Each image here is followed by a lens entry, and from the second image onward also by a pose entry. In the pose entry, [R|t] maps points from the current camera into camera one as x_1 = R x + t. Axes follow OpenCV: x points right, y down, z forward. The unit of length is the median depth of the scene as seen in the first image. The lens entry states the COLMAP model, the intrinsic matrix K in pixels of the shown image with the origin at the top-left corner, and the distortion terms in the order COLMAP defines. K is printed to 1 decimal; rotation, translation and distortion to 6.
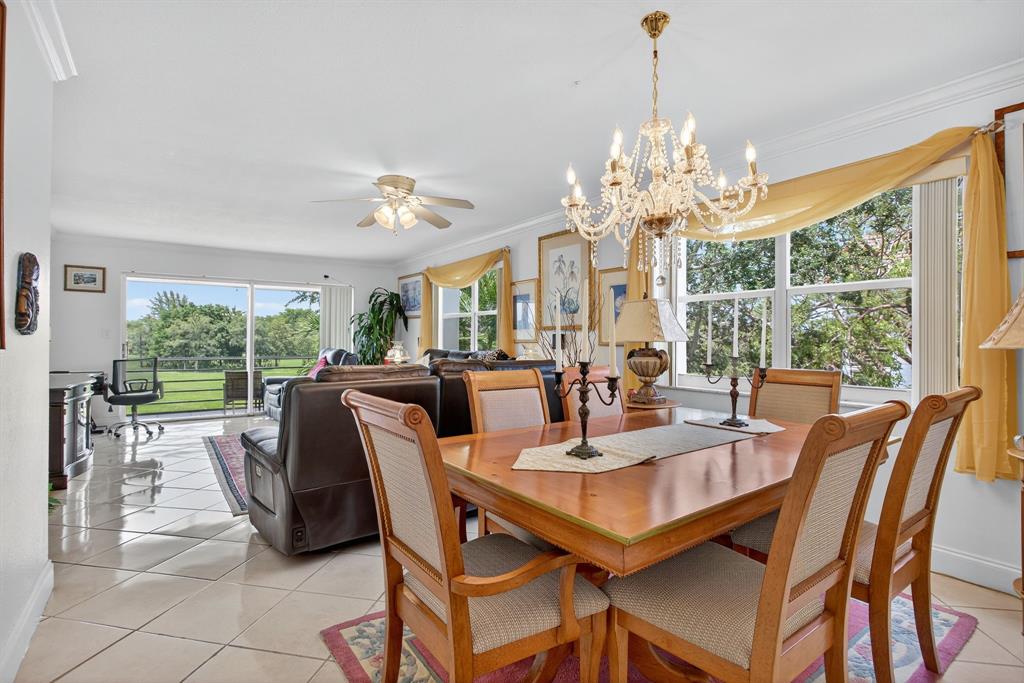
lens RADIAL K [[487.0, 0, 504.0], [0, 487.0, 336.3], [0, 0, 1]] dist [-0.003859, -0.000747]
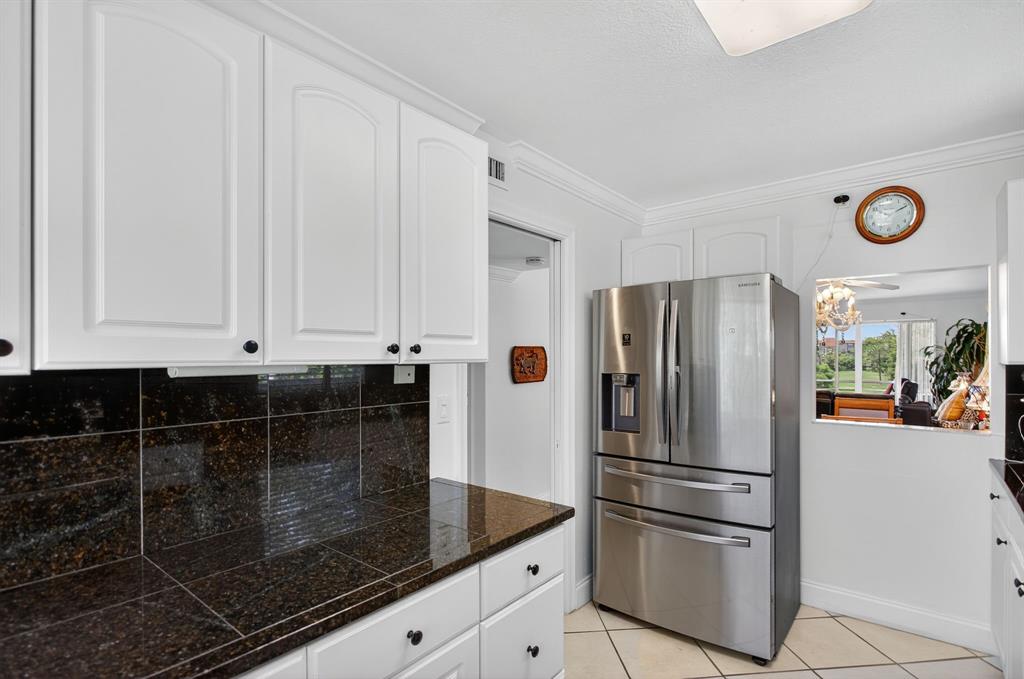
lens RADIAL K [[487.0, 0, 518.1], [0, 487.0, 359.8], [0, 0, 1]] dist [-0.003859, -0.000747]
pose [[0.270992, 0.003490, -0.962575, 0.614337], [0.010831, 0.999919, 0.006675, -0.039801], [0.962521, -0.012234, 0.270932, -0.232306]]
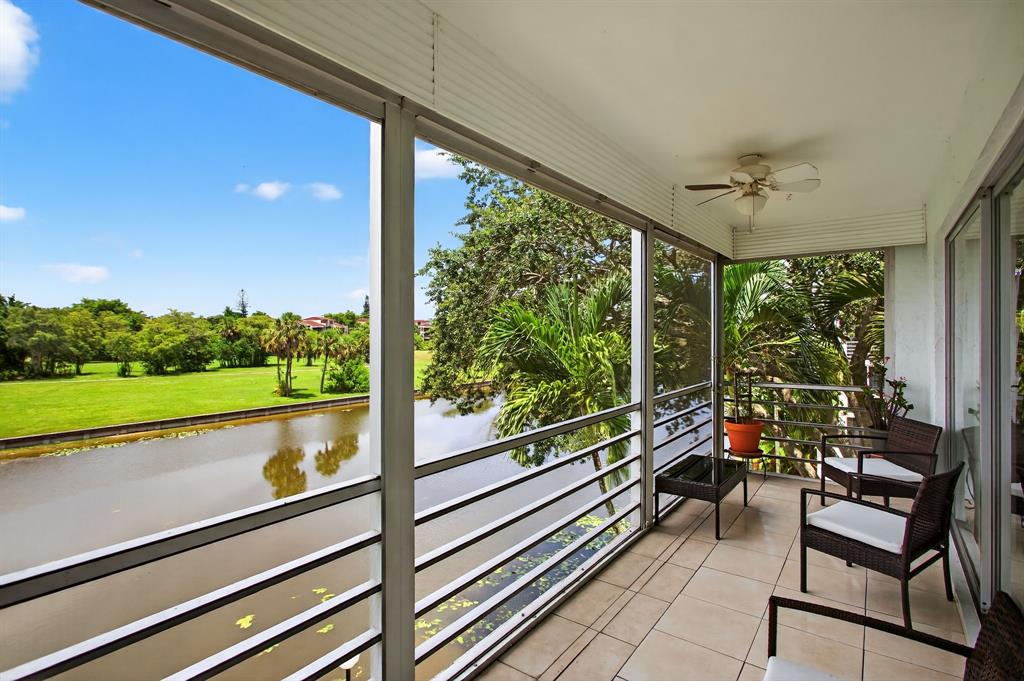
lens RADIAL K [[487.0, 0, 504.8], [0, 487.0, 339.3], [0, 0, 1]] dist [-0.003859, -0.000747]
pose [[0.952641, -0.013498, 0.303799, -1.035986], [0.007941, 0.999778, 0.019519, -0.029995], [-0.303995, -0.016182, 0.952536, 0.945280]]
